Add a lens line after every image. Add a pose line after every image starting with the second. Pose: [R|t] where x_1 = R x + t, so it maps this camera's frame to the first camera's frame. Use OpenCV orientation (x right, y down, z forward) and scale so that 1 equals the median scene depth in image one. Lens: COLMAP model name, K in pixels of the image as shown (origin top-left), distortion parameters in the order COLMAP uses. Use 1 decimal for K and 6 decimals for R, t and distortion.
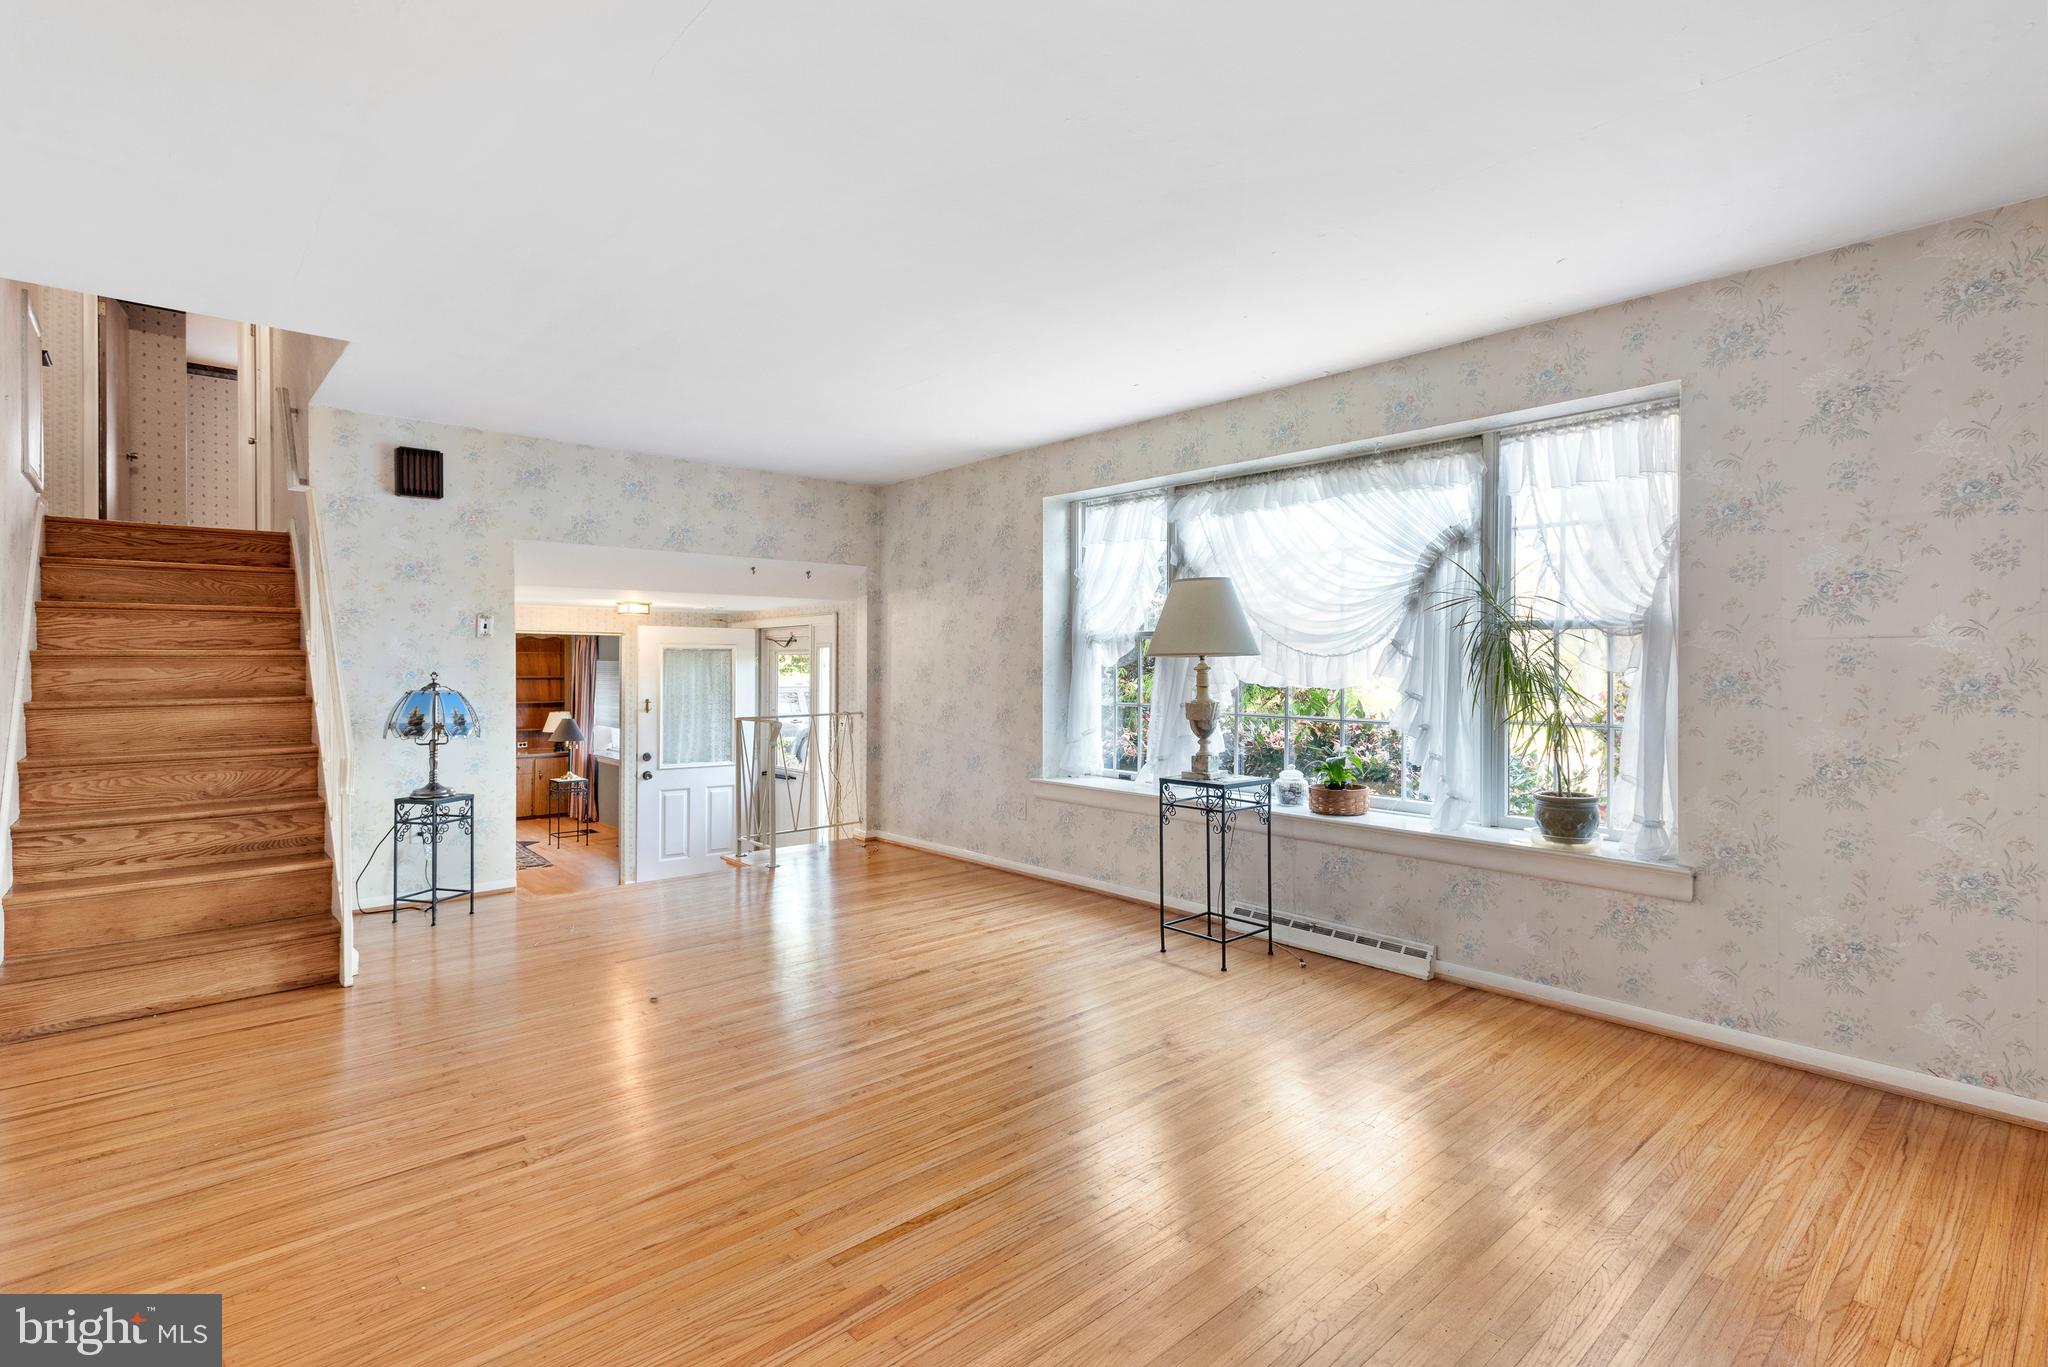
lens RADIAL K [[978.5, 0, 1032.5], [0, 978.5, 673.4], [0, 0, 1]] dist [0.015715, -0.003689]
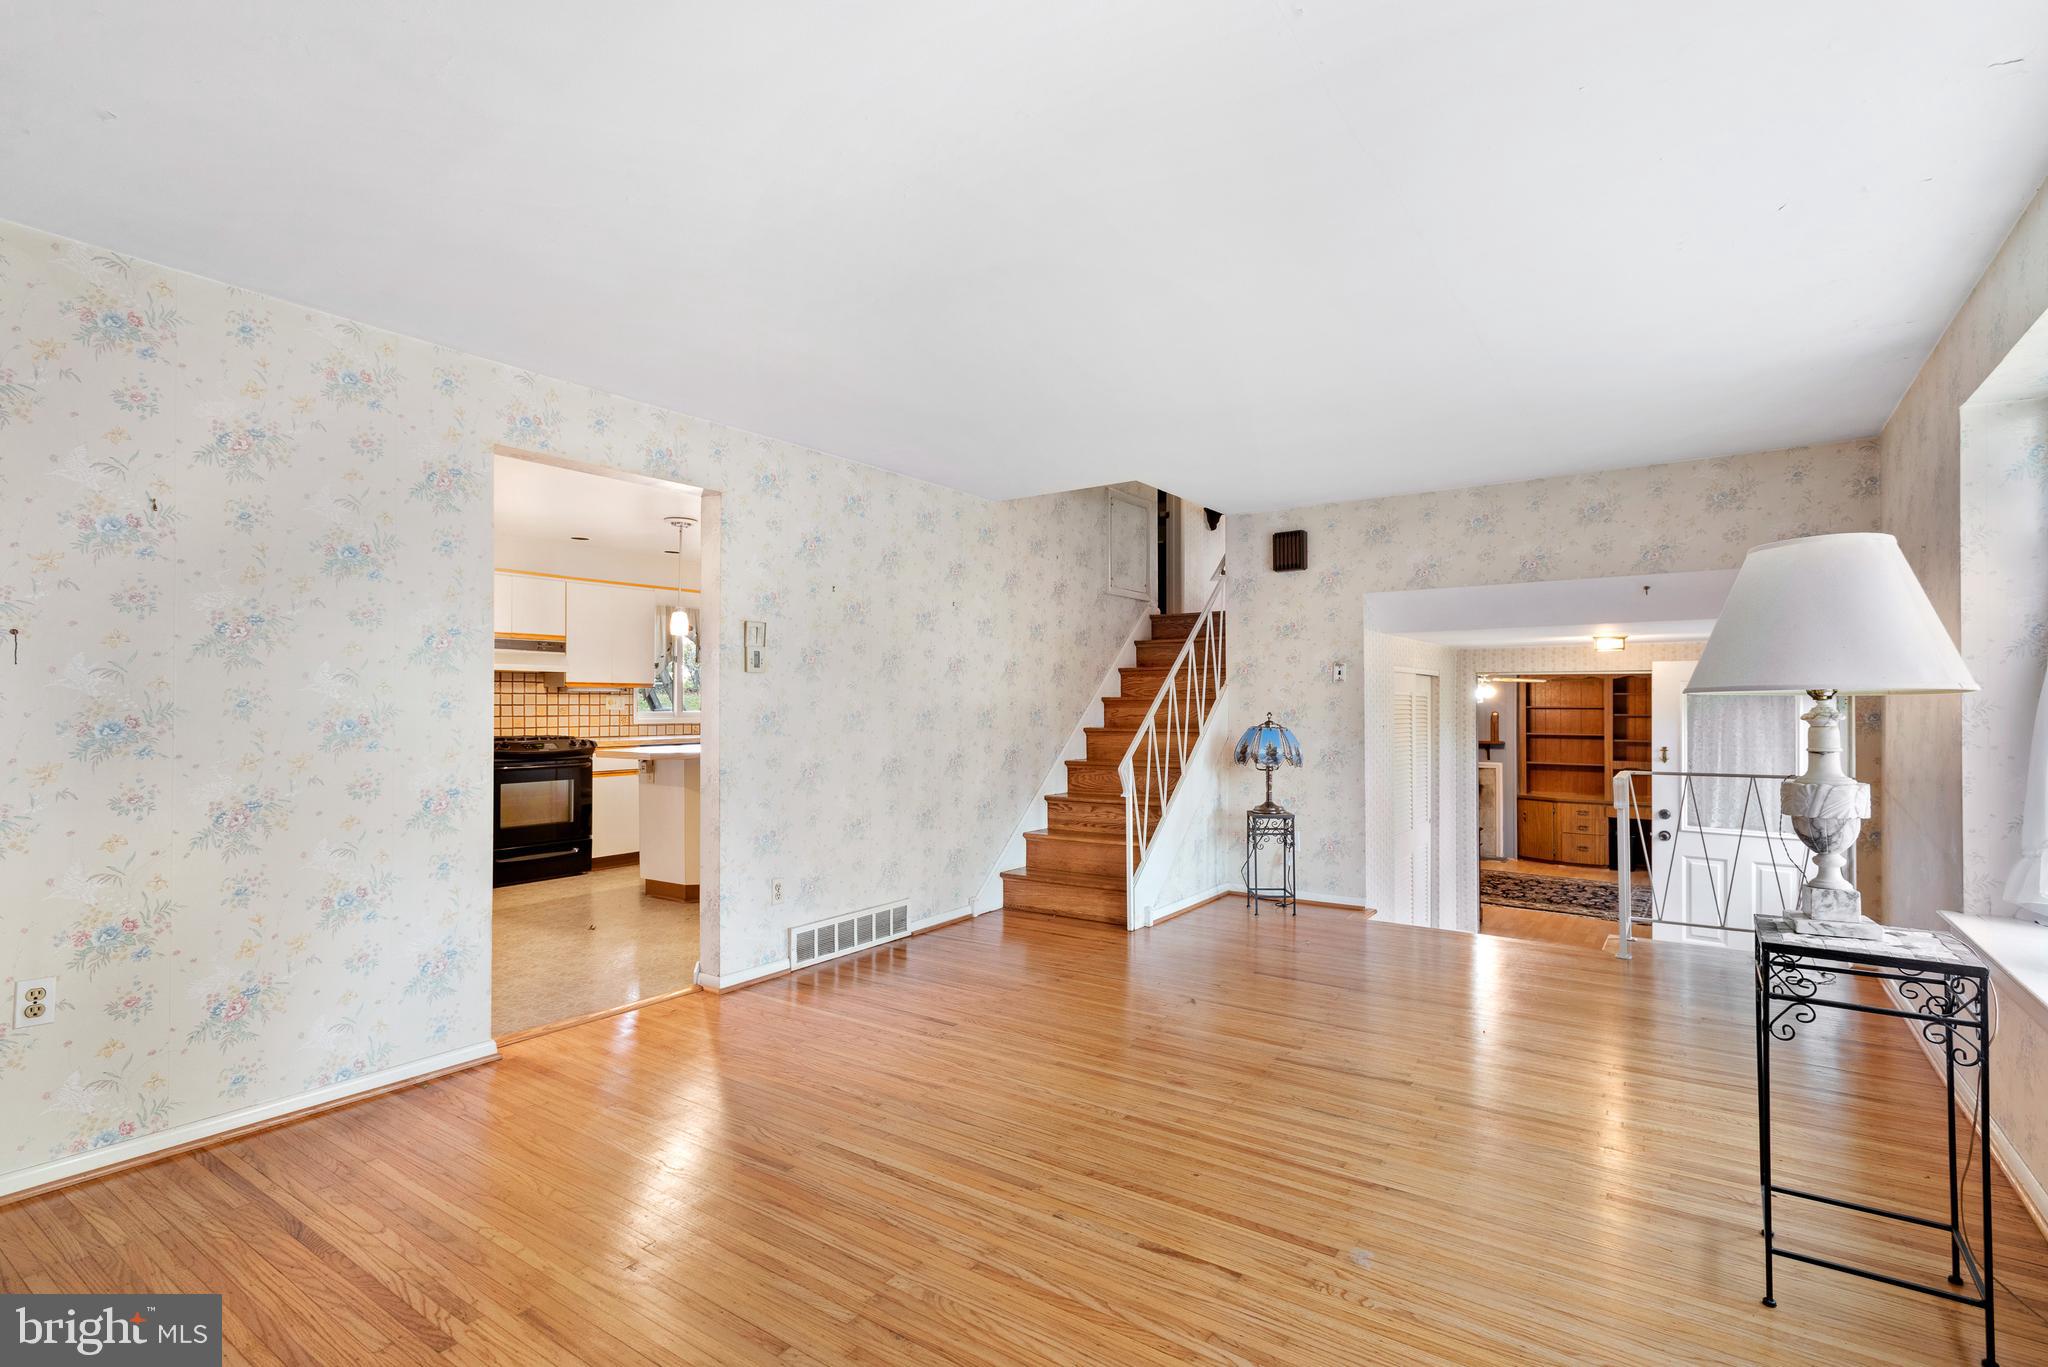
lens RADIAL K [[978.5, 0, 1031.0], [0, 978.5, 717.3], [0, 0, 1]] dist [0.015715, -0.003689]
pose [[0.221598, 0.014120, -0.975036, 0.653248], [-0.010354, 0.999873, 0.012126, -0.008764], [0.975083, 0.007408, 0.221716, 0.538881]]
